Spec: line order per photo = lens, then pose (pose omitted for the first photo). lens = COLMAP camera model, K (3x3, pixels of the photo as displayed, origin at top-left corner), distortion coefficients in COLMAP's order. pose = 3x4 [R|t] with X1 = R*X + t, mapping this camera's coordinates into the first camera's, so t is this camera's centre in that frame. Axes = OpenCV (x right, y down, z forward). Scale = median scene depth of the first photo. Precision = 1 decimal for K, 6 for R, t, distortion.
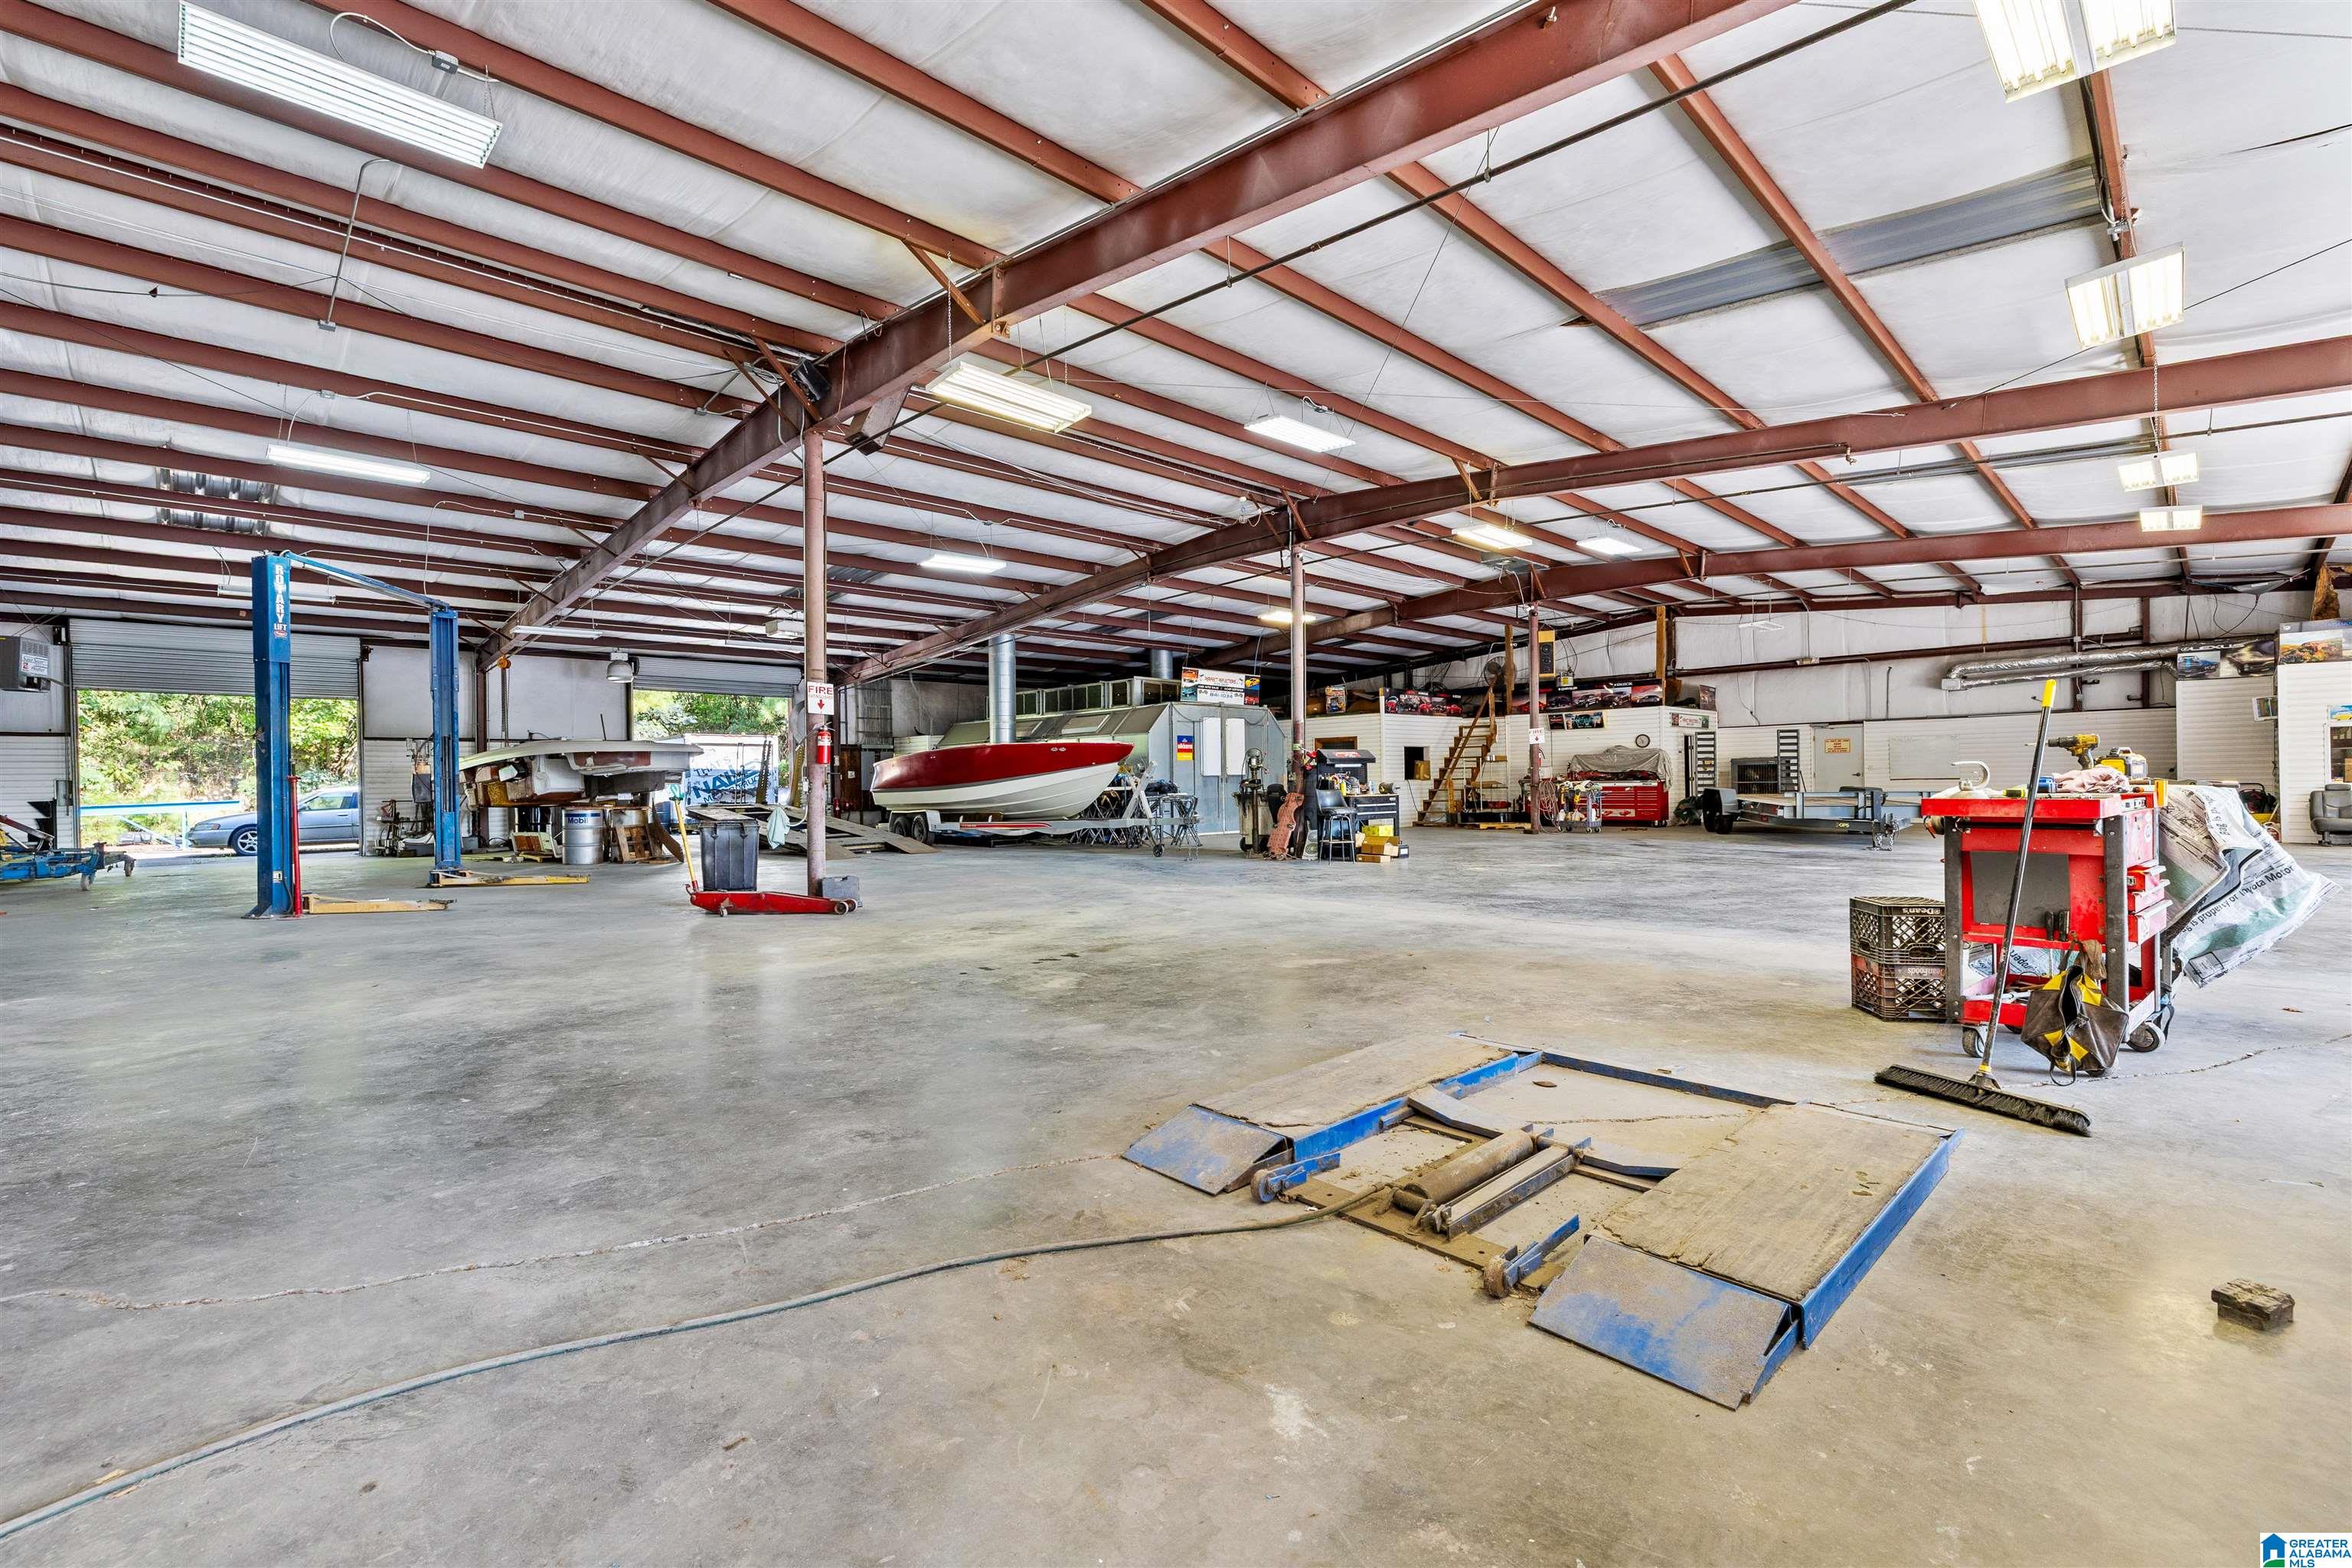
lens RADIAL K [[1005.3, 0, 1175.1], [0, 1005.3, 777.8], [0, 0, 1]] dist [0.003103, -0.000019]
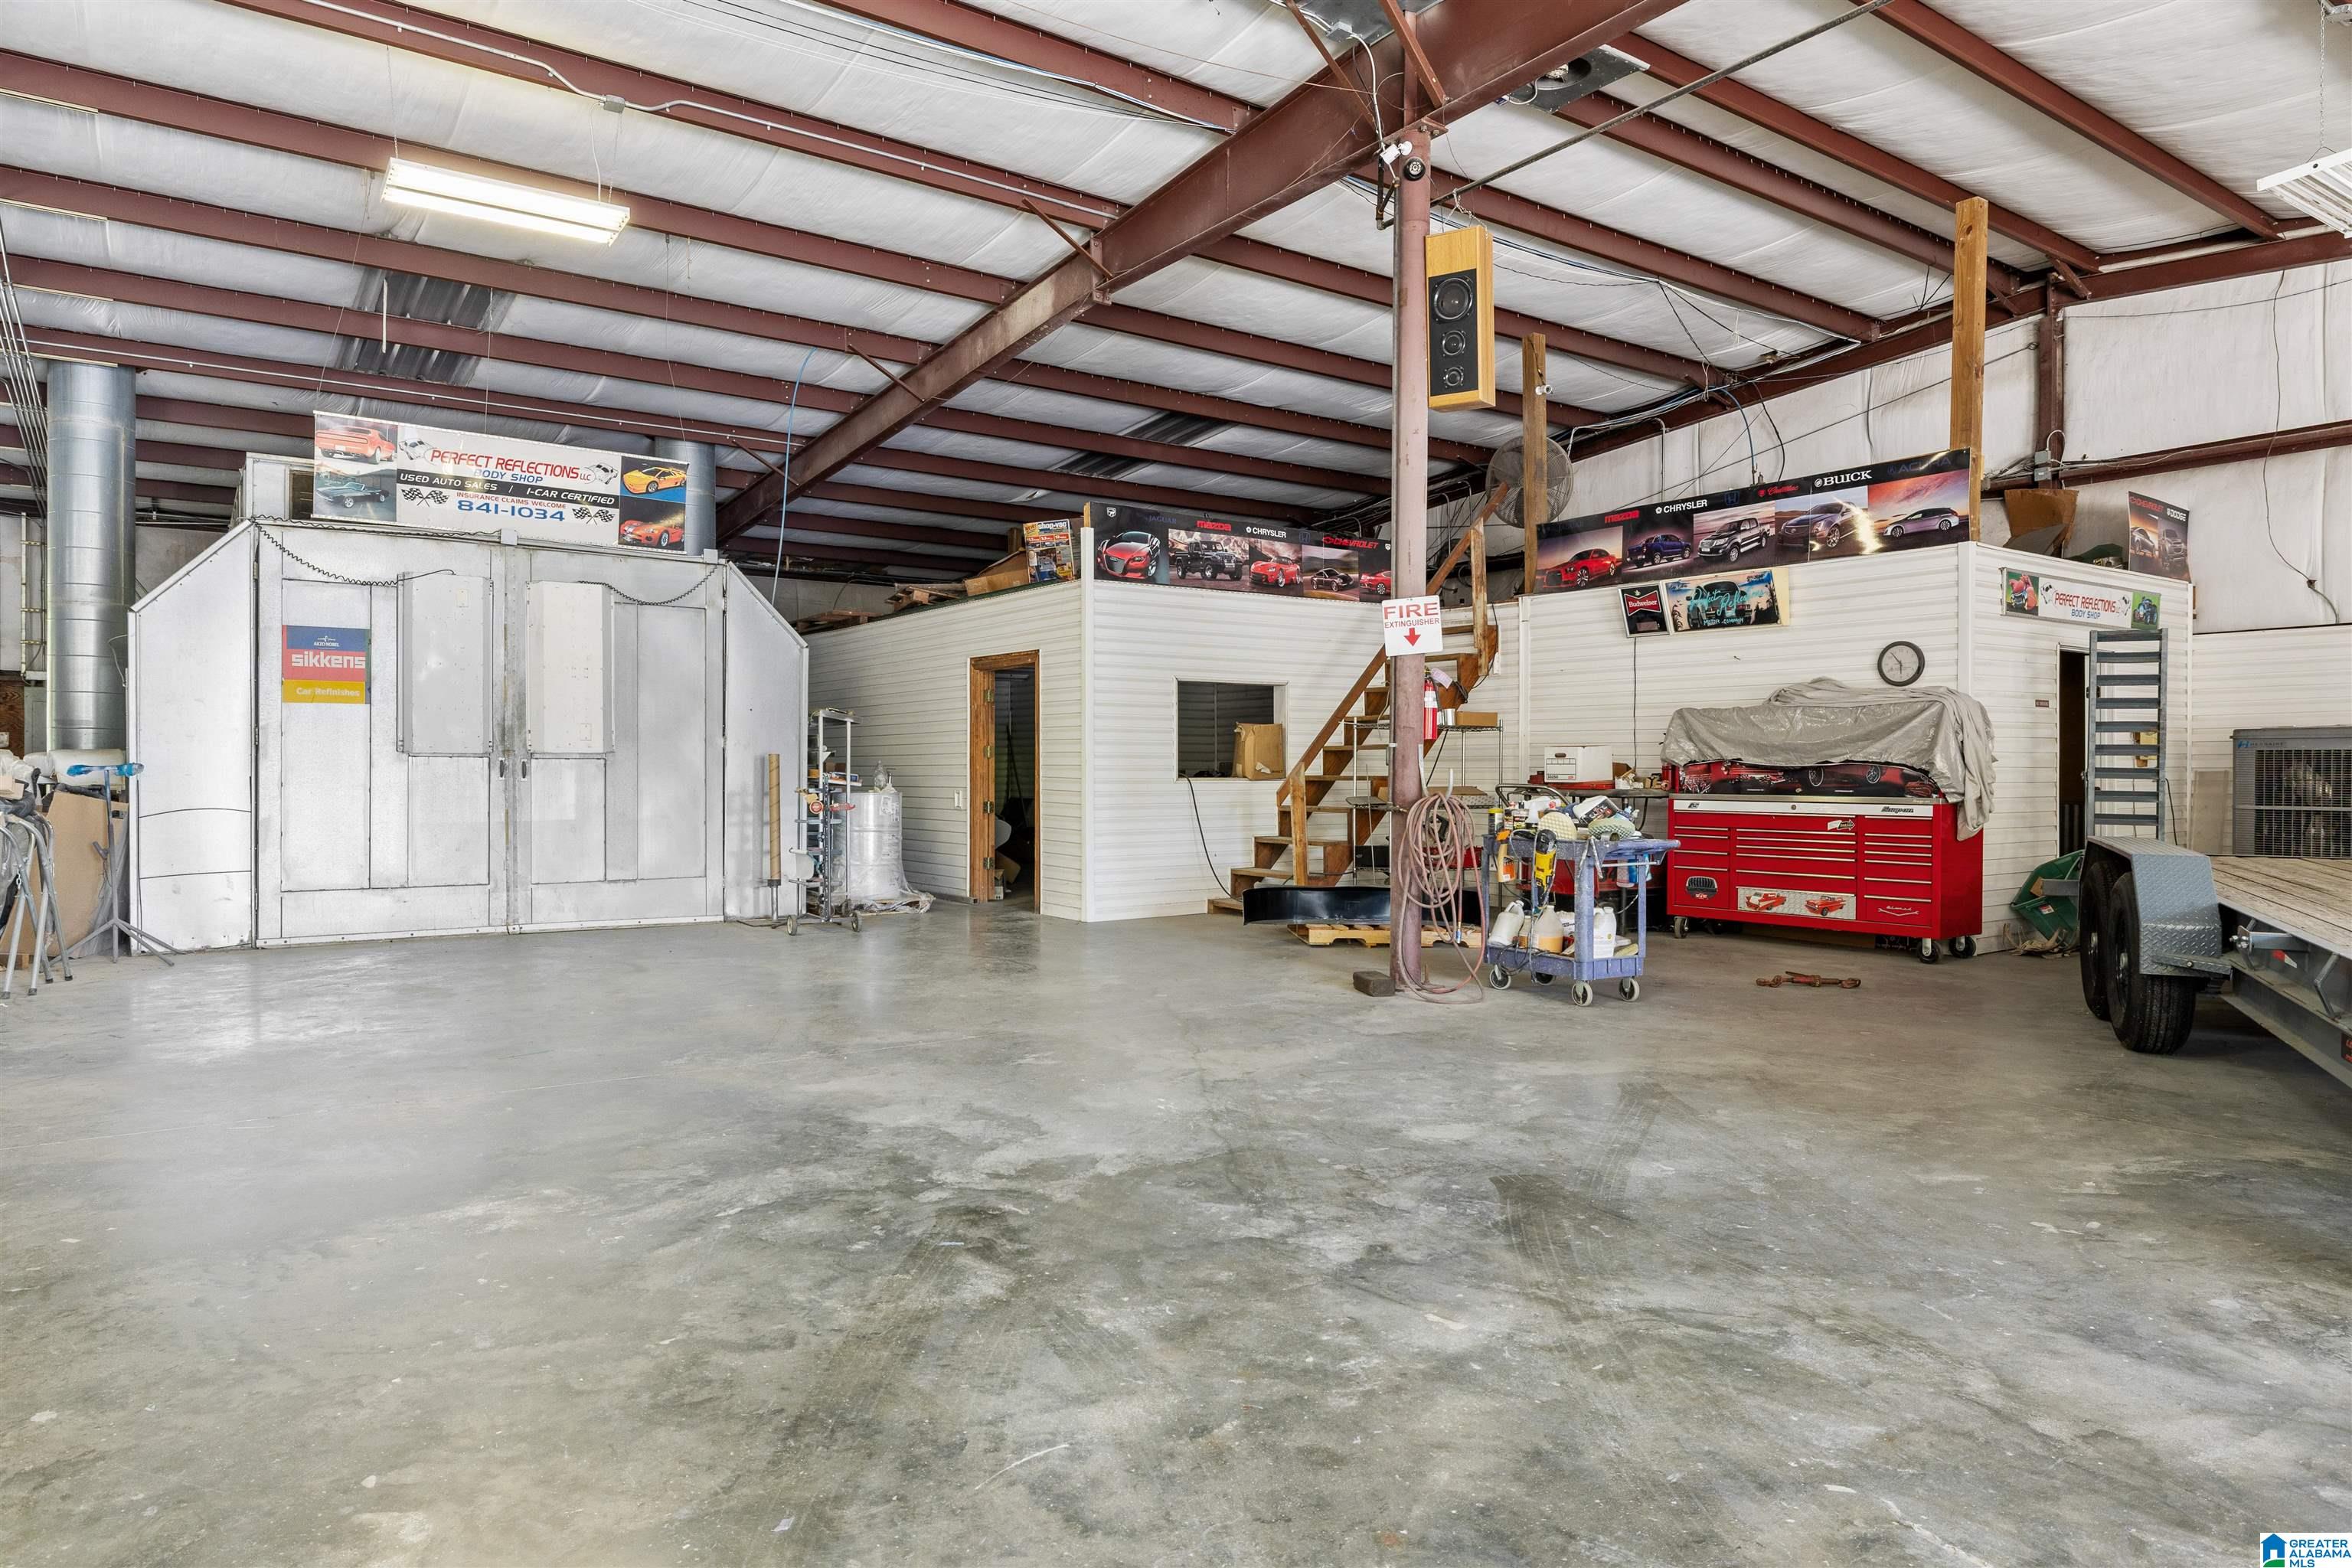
lens RADIAL K [[1442.9, 0, 1155.5], [0, 1442.9, 777.1], [0, 0, 1]] dist [-0.002144, 0.000041]
pose [[0.987117, 0.018534, -0.158925, 0.313849], [-0.017630, 0.999819, 0.007098, -0.002024], [0.159028, -0.004205, 0.987265, 0.540914]]
